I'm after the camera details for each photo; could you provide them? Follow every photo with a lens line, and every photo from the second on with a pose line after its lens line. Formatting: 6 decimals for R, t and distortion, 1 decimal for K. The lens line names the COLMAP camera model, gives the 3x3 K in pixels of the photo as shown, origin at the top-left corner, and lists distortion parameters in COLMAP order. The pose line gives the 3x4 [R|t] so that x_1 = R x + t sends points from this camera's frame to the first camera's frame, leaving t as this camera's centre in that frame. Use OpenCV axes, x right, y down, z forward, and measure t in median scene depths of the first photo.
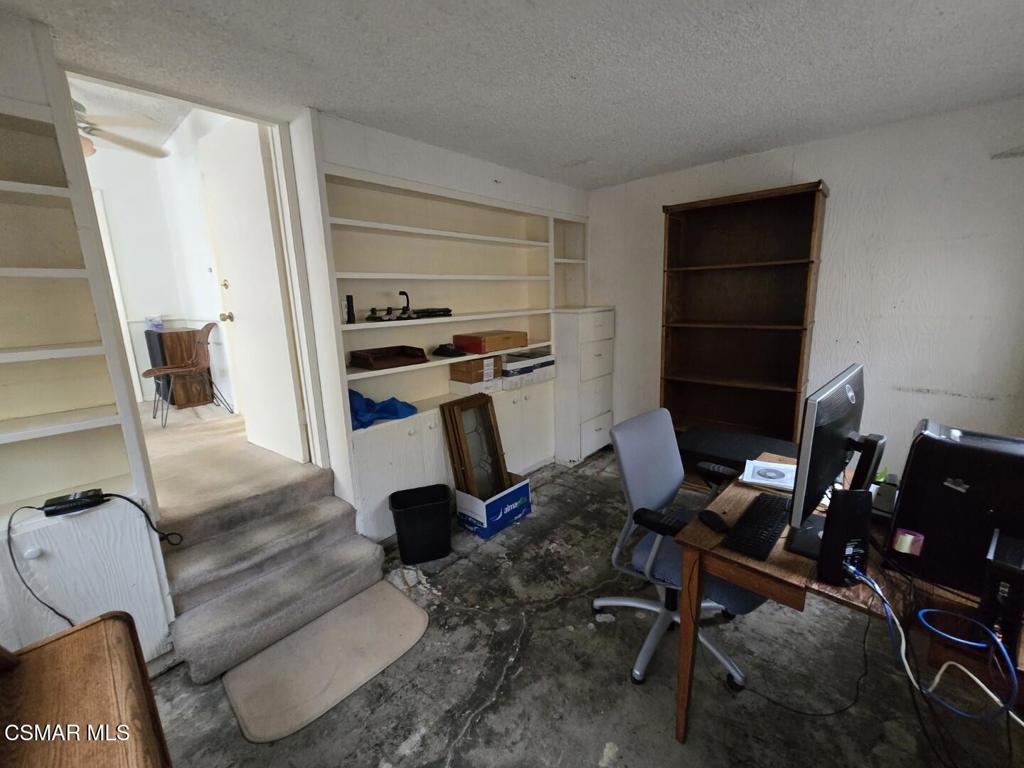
lens RADIAL K [[420.3, 0, 511.3], [0, 420.3, 381.7], [0, 0, 1]] dist [0.002251, -0.001065]
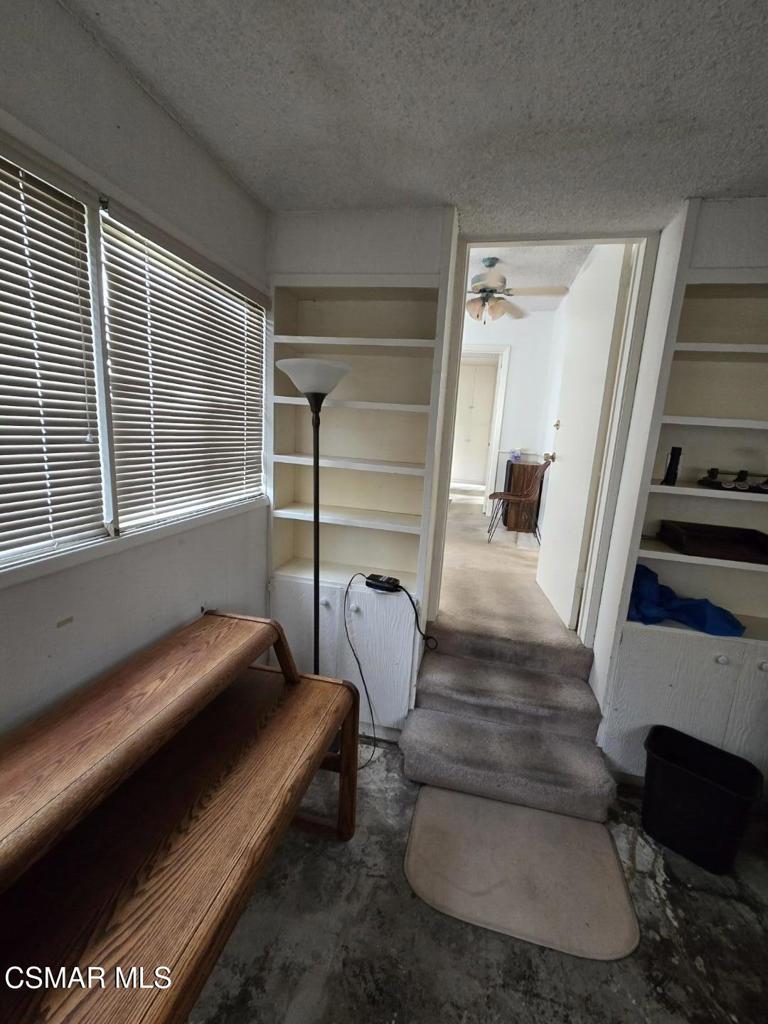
lens RADIAL K [[420.3, 0, 390.1], [0, 420.3, 510.5], [0, 0, 1]] dist [0.002251, -0.001065]
pose [[0.491446, 0.221715, -0.842213, 0.013418], [-0.251233, 0.962032, 0.106658, -0.051691], [0.833884, 0.159175, 0.528489, 0.209729]]
